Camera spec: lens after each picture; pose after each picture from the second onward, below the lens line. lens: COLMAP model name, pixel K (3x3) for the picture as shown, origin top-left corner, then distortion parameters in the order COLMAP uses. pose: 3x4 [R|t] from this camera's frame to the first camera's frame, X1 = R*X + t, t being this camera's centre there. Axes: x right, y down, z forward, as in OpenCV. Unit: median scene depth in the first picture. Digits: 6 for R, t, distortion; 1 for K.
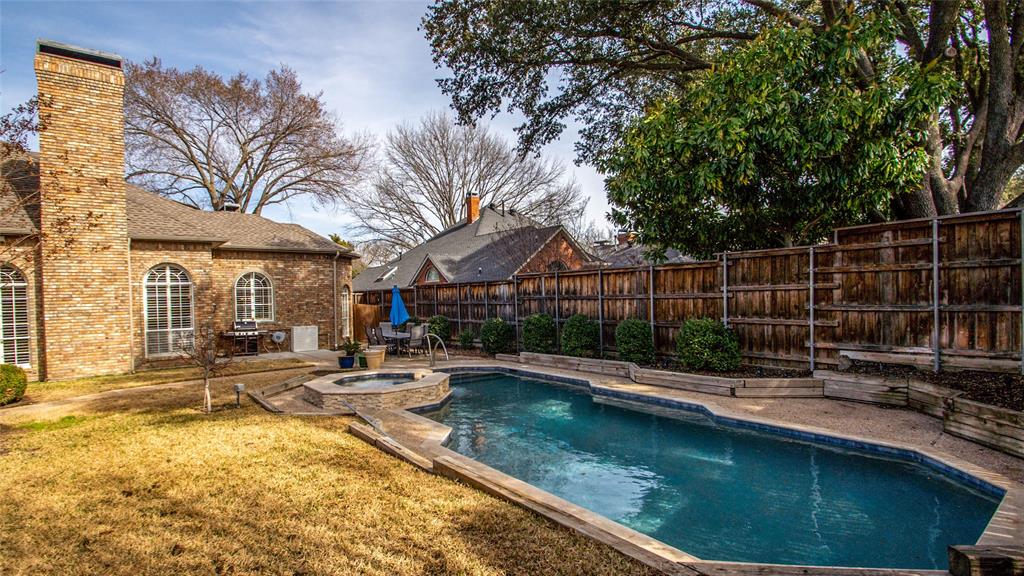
lens RADIAL K [[494.4, 0, 508.1], [0, 494.4, 291.9], [0, 0, 1]] dist [-0.004941, -0.000622]
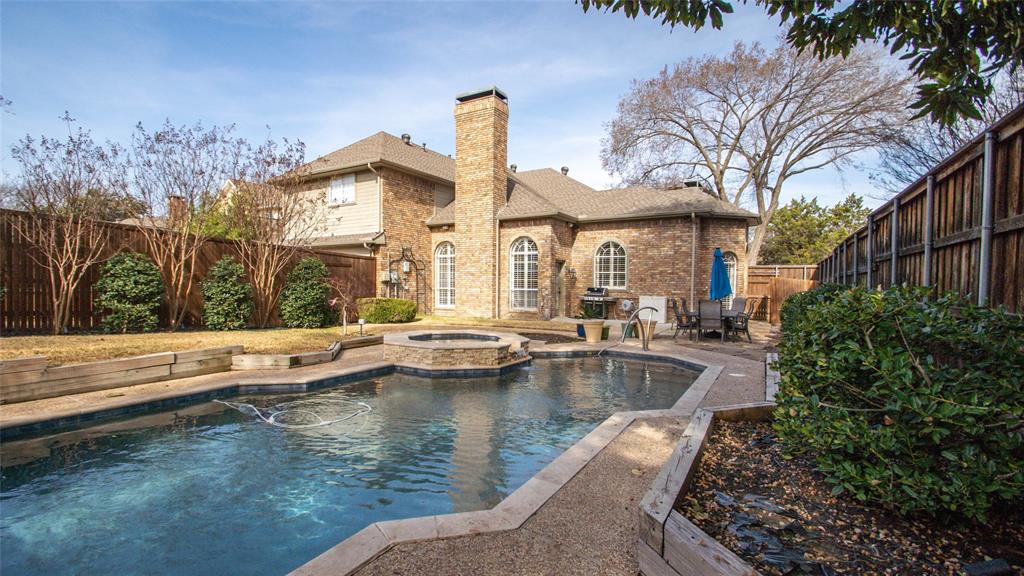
lens RADIAL K [[456.1, 0, 507.9], [0, 456.1, 298.0], [0, 0, 1]] dist [-0.010343, -0.002318]
pose [[0.324379, 0.055361, -0.944306, 0.372215], [-0.008755, 0.998419, 0.055526, 0.031221], [0.945887, -0.009744, 0.324351, 0.529987]]
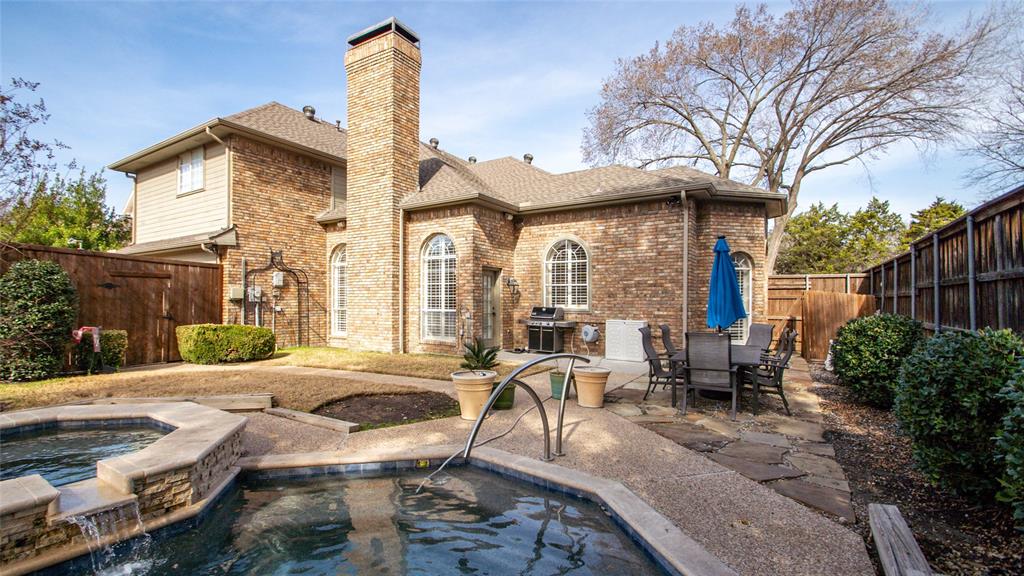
lens RADIAL K [[456.1, 0, 510.2], [0, 456.1, 297.1], [0, 0, 1]] dist [-0.010343, -0.002318]
pose [[0.310434, 0.014940, -0.950478, 0.102699], [-0.002924, 0.999887, 0.014762, 0.037853], [0.950590, -0.001803, 0.310443, 0.794231]]
